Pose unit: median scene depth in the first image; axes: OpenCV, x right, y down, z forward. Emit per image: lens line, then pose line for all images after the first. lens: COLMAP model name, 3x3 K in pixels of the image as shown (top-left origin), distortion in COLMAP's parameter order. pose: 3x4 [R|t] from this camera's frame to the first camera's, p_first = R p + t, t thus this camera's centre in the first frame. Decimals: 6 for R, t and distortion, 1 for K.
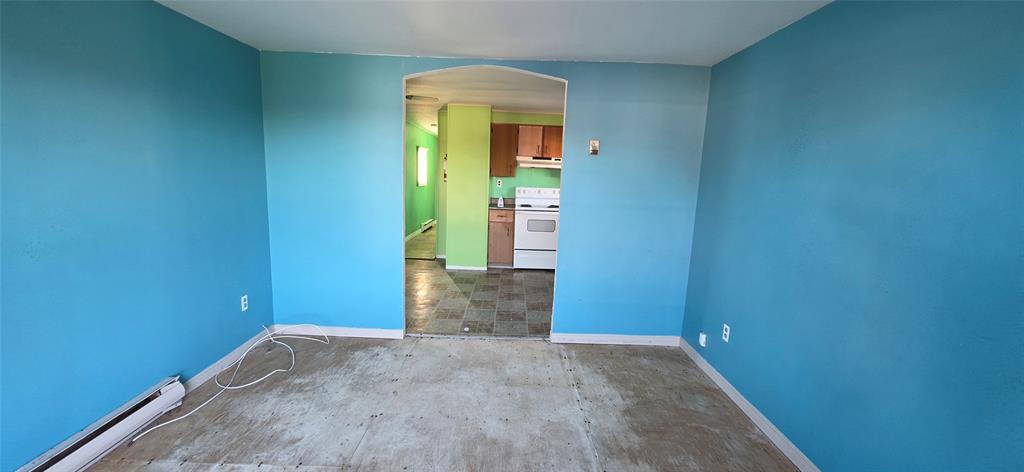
lens RADIAL K [[400.5, 0, 511.5], [0, 400.5, 237.1], [0, 0, 1]] dist [-0.001639, -0.000242]
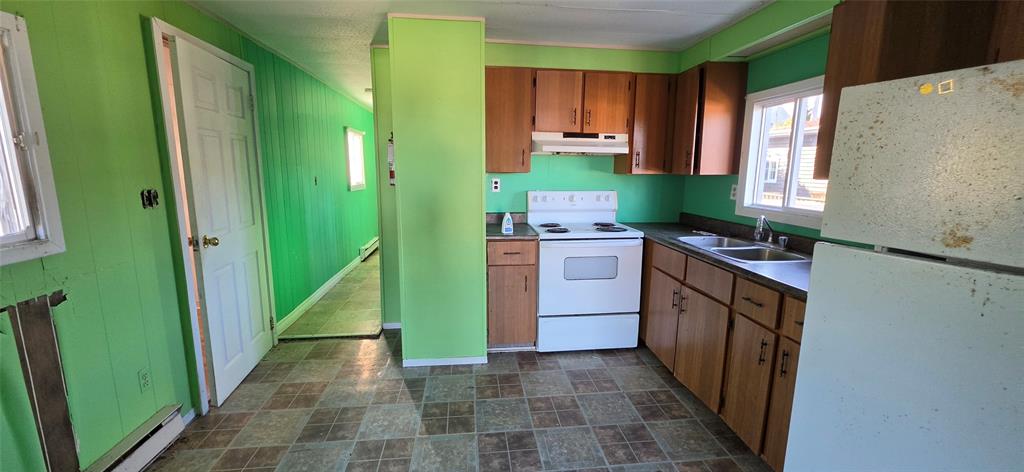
lens RADIAL K [[400.5, 0, 512.3], [0, 400.5, 234.4], [0, 0, 1]] dist [-0.001639, -0.000242]
pose [[0.992687, -0.049819, 0.109956, -0.075777], [0.048269, 0.998695, 0.016712, -0.081249], [-0.110645, -0.011282, 0.993796, 0.492825]]
